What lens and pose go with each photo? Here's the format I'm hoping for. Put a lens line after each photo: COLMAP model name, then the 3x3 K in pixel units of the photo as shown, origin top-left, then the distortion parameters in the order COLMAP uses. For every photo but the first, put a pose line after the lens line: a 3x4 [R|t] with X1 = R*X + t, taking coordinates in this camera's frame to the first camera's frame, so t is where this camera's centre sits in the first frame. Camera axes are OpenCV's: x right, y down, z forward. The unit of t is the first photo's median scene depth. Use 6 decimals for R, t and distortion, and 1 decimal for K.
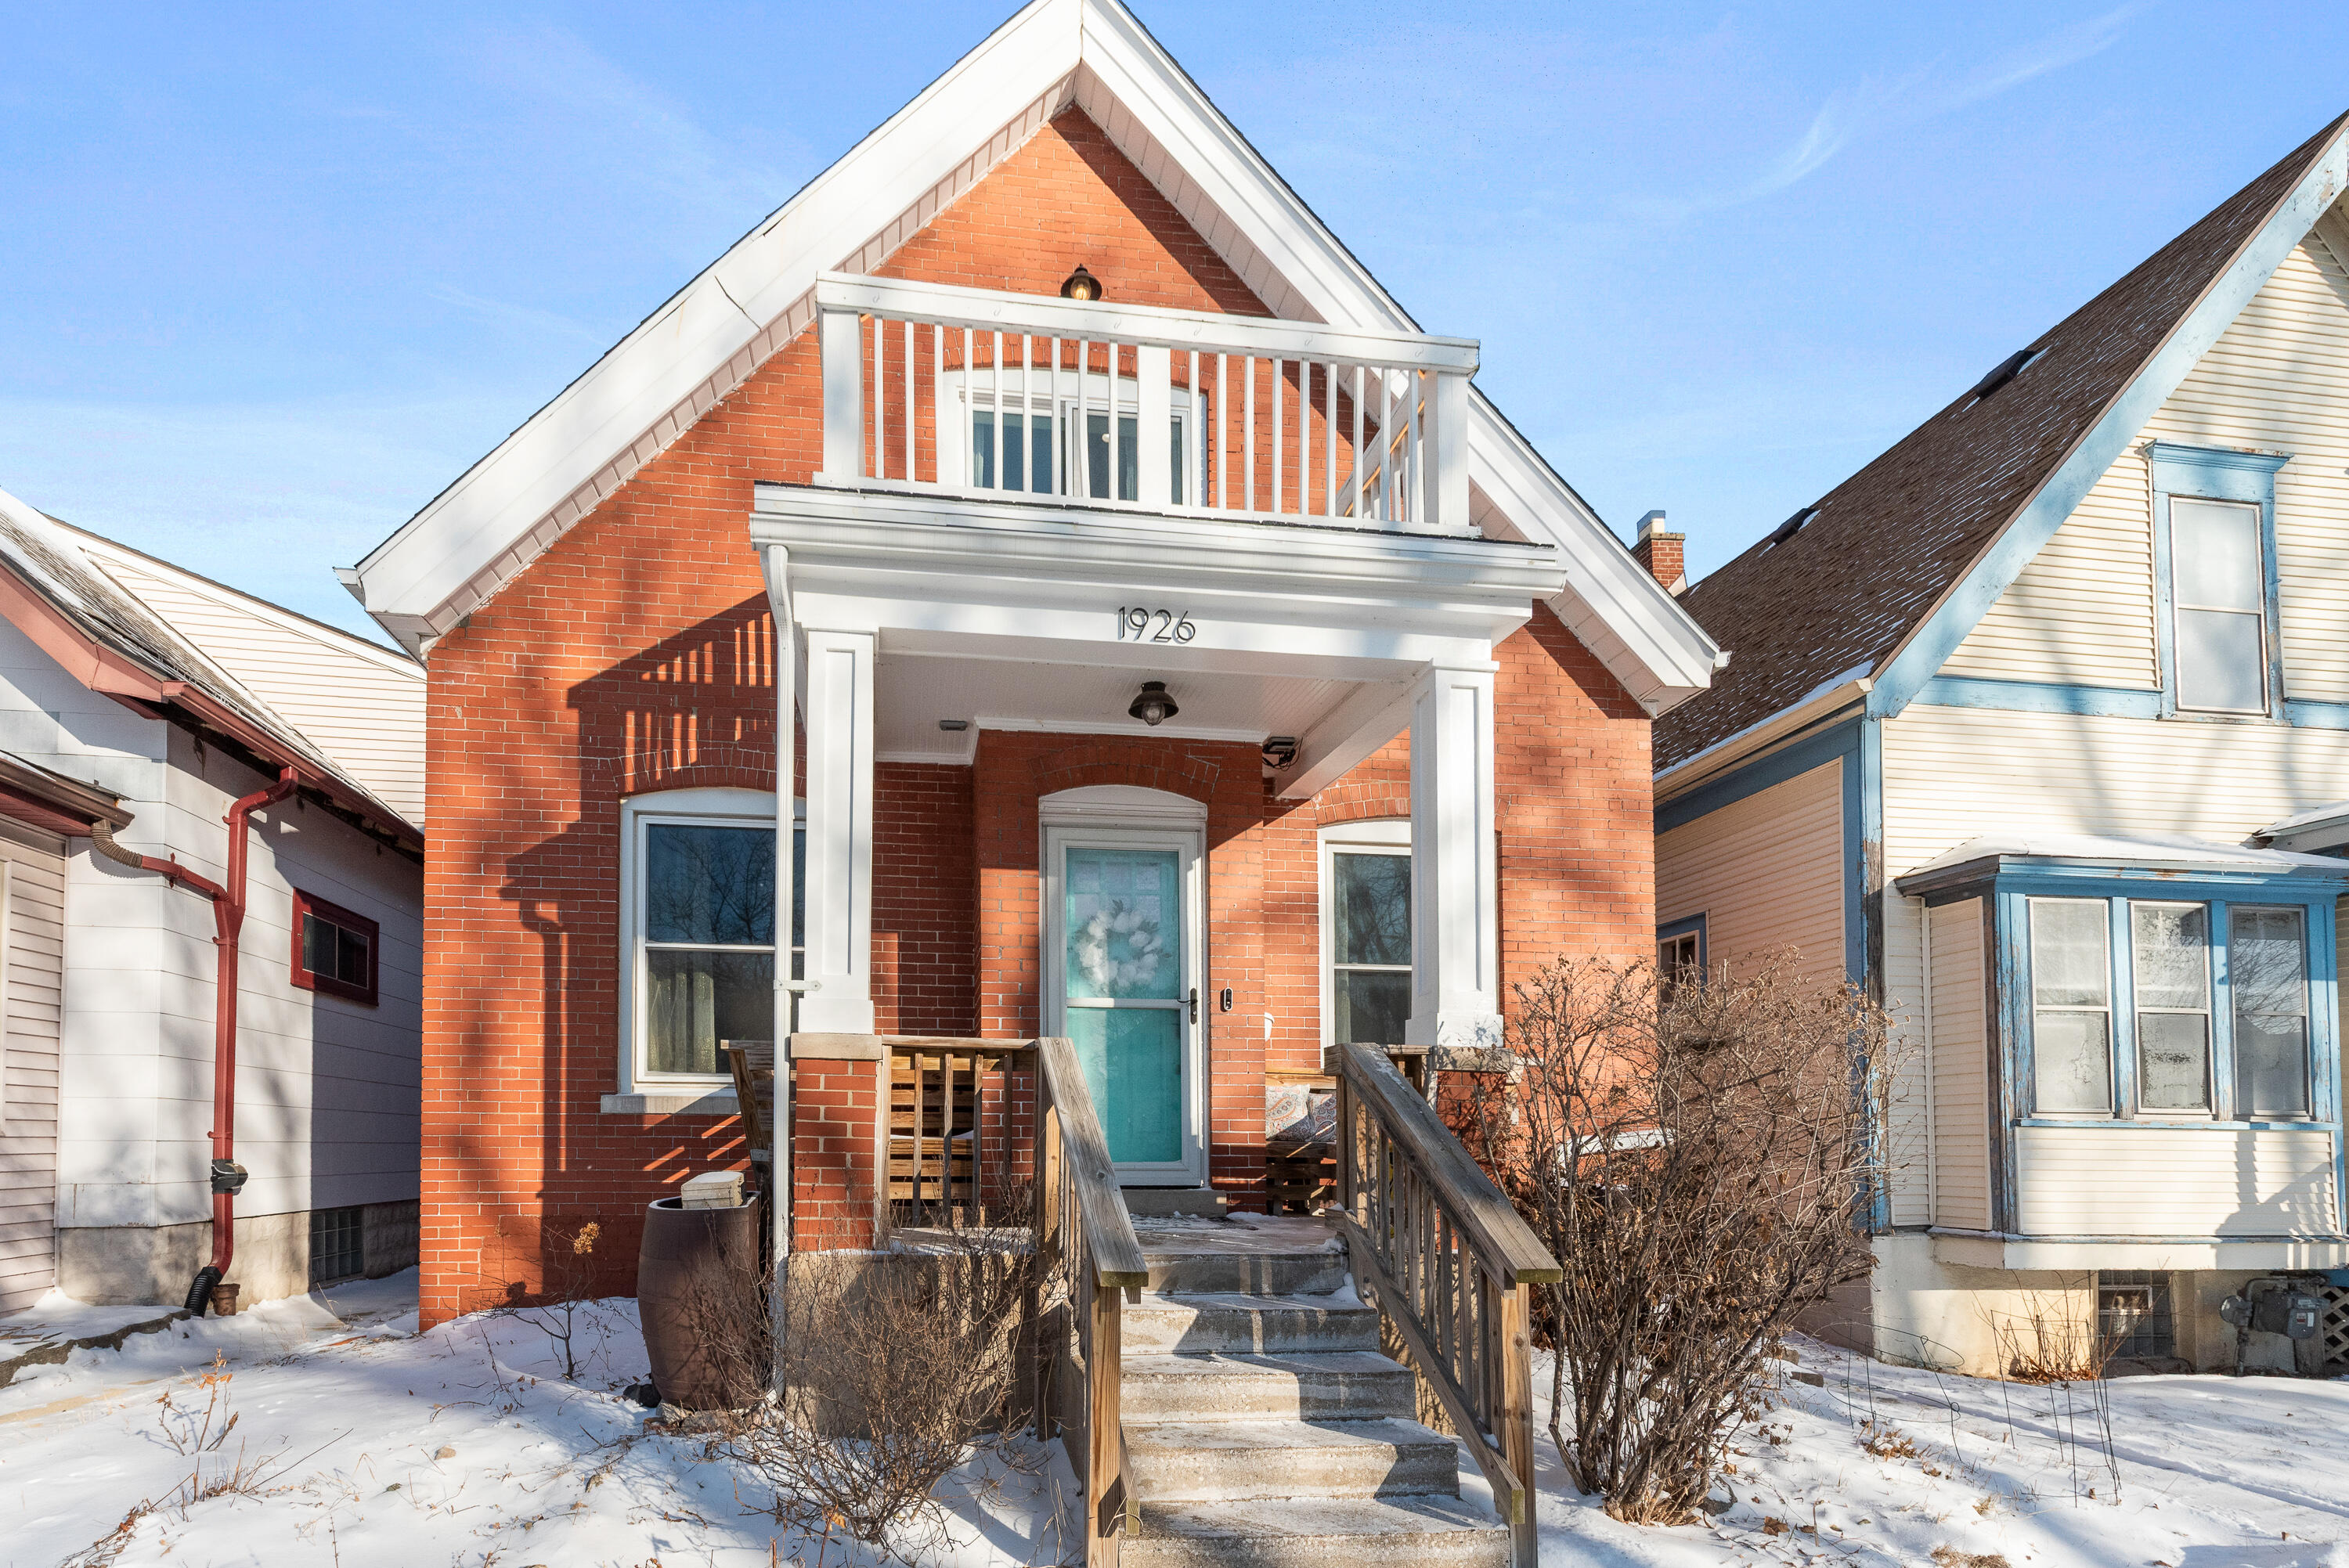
lens RADIAL K [[1069.0, 0, 1033.1], [0, 1069.0, 984.1], [0, 0, 1]] dist [0.002978, -0.001178]
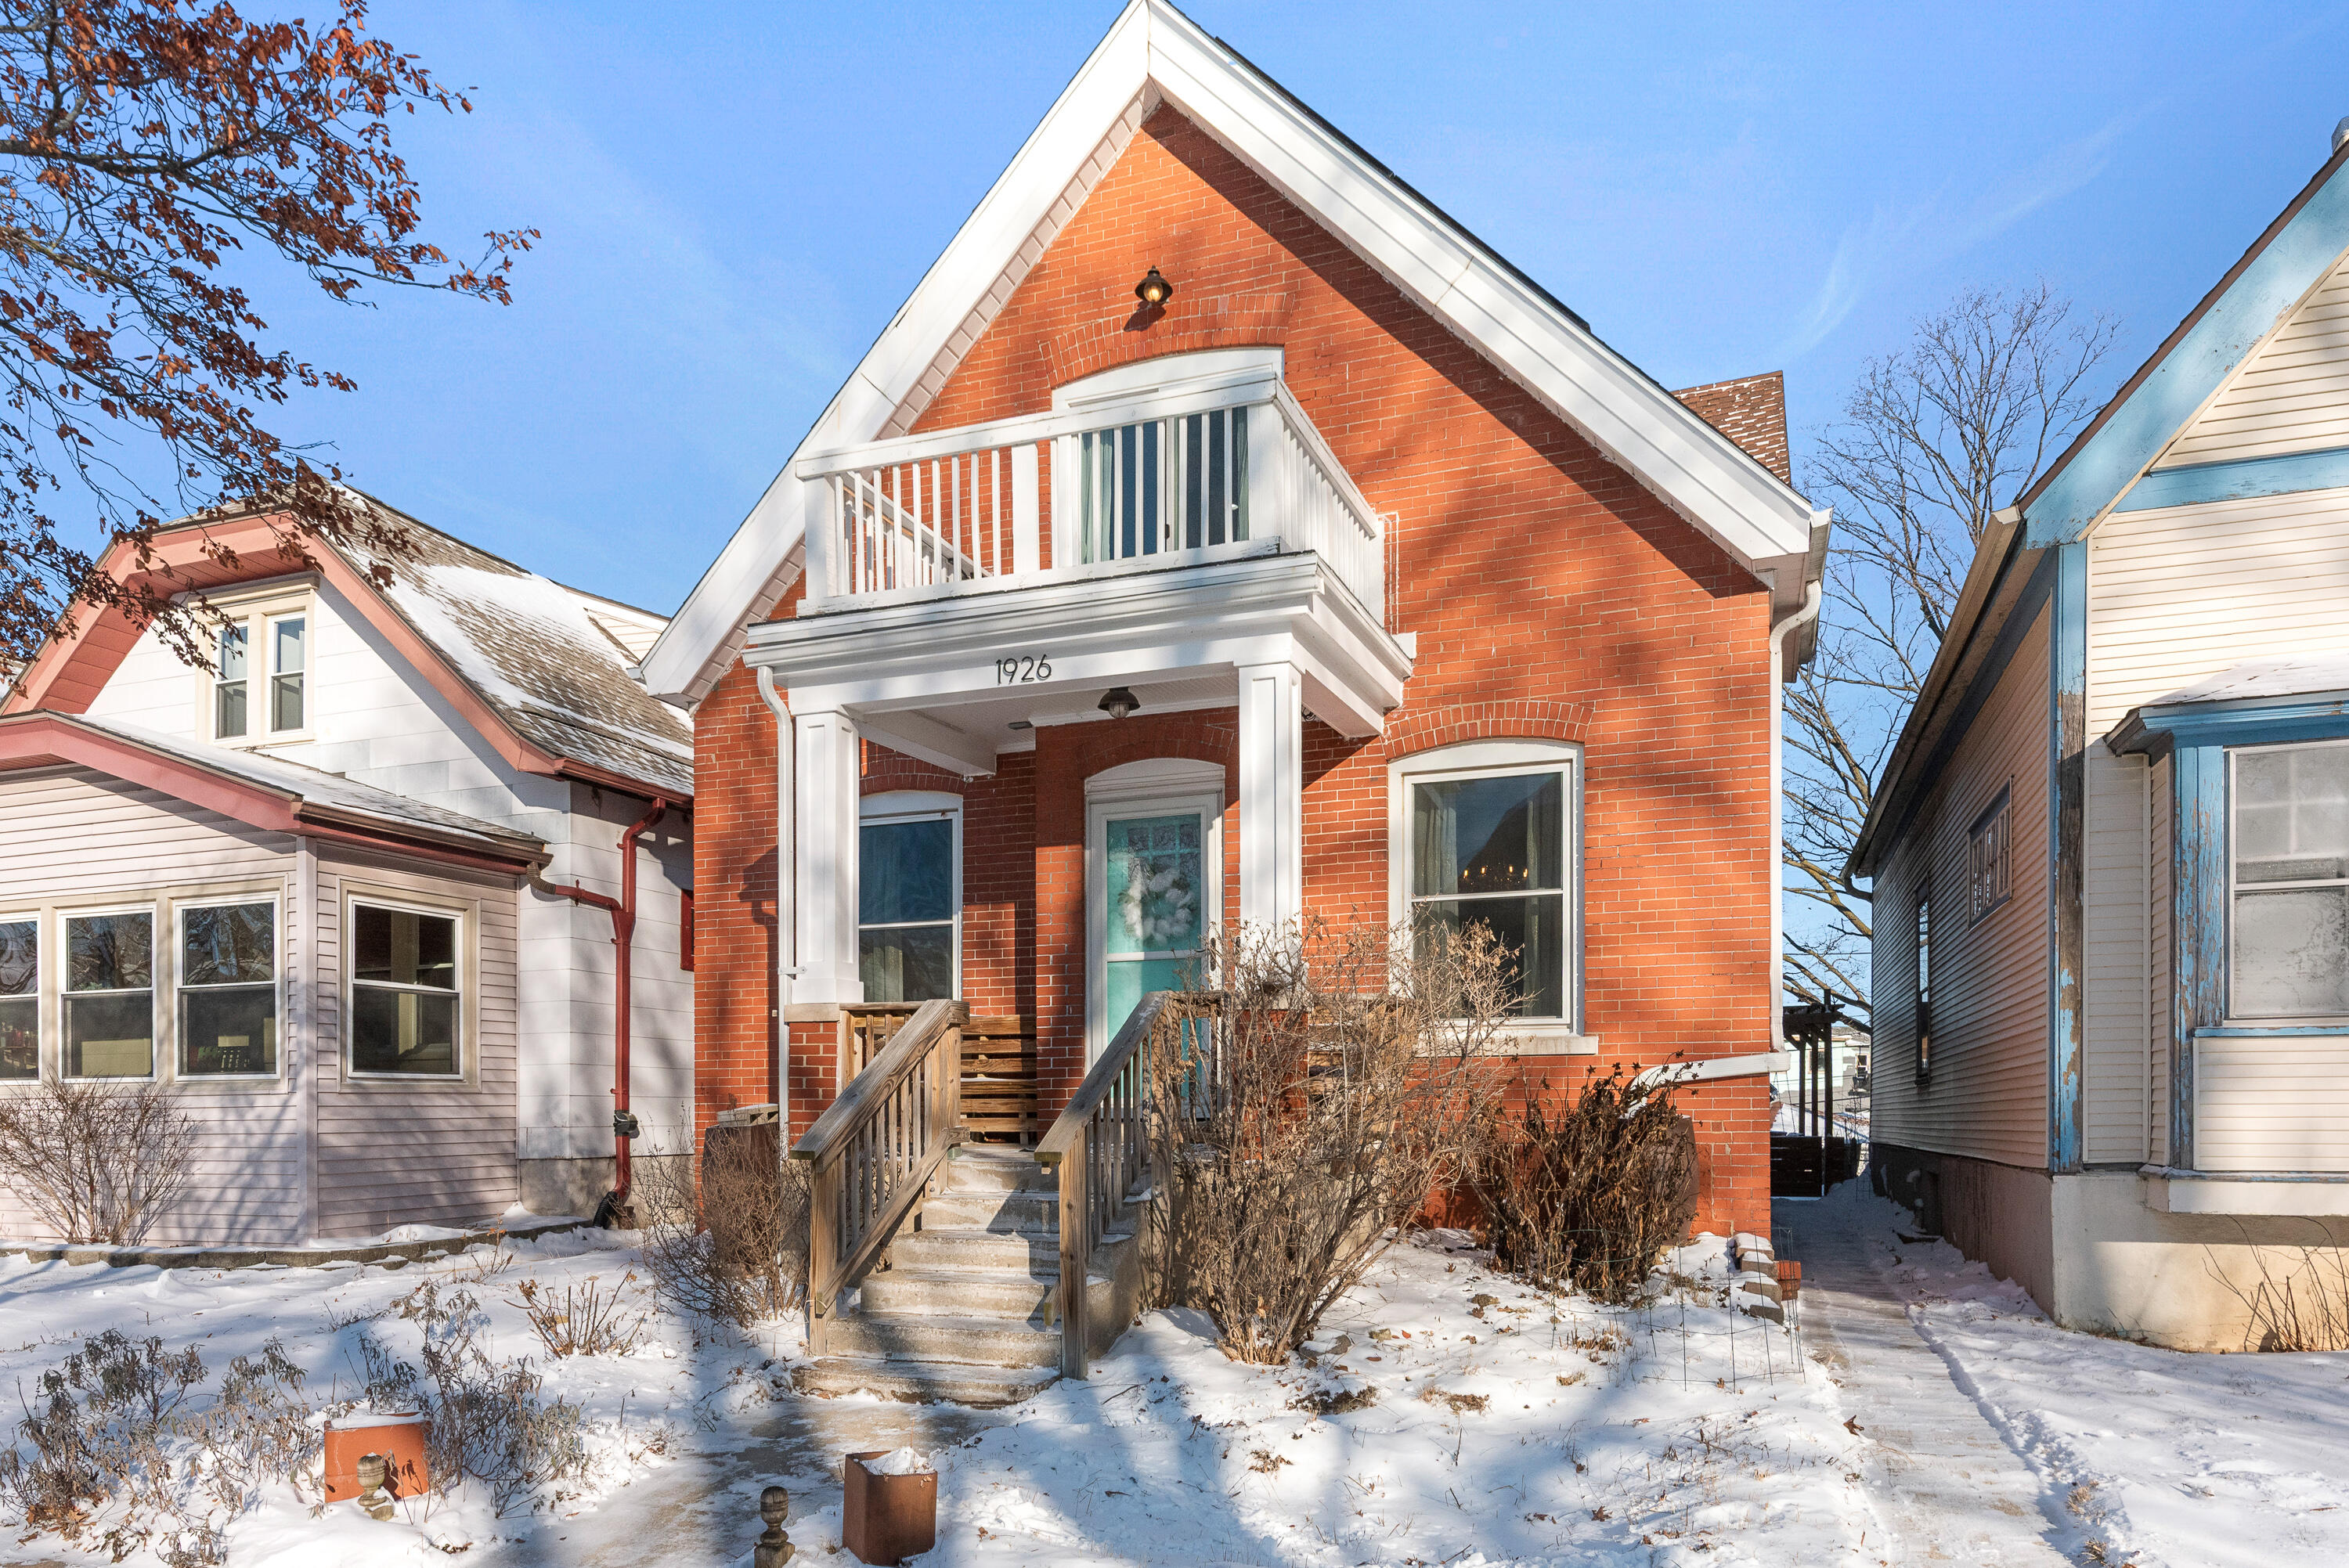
lens RADIAL K [[1510.8, 0, 1177.2], [0, 1510.8, 821.2], [0, 0, 1]] dist [-0.002595, -0.000836]
pose [[0.890168, -0.098206, -0.444922, 0.756784], [0.079313, 0.994986, -0.060936, -0.022052], [0.448675, 0.018955, 0.893494, -0.373497]]
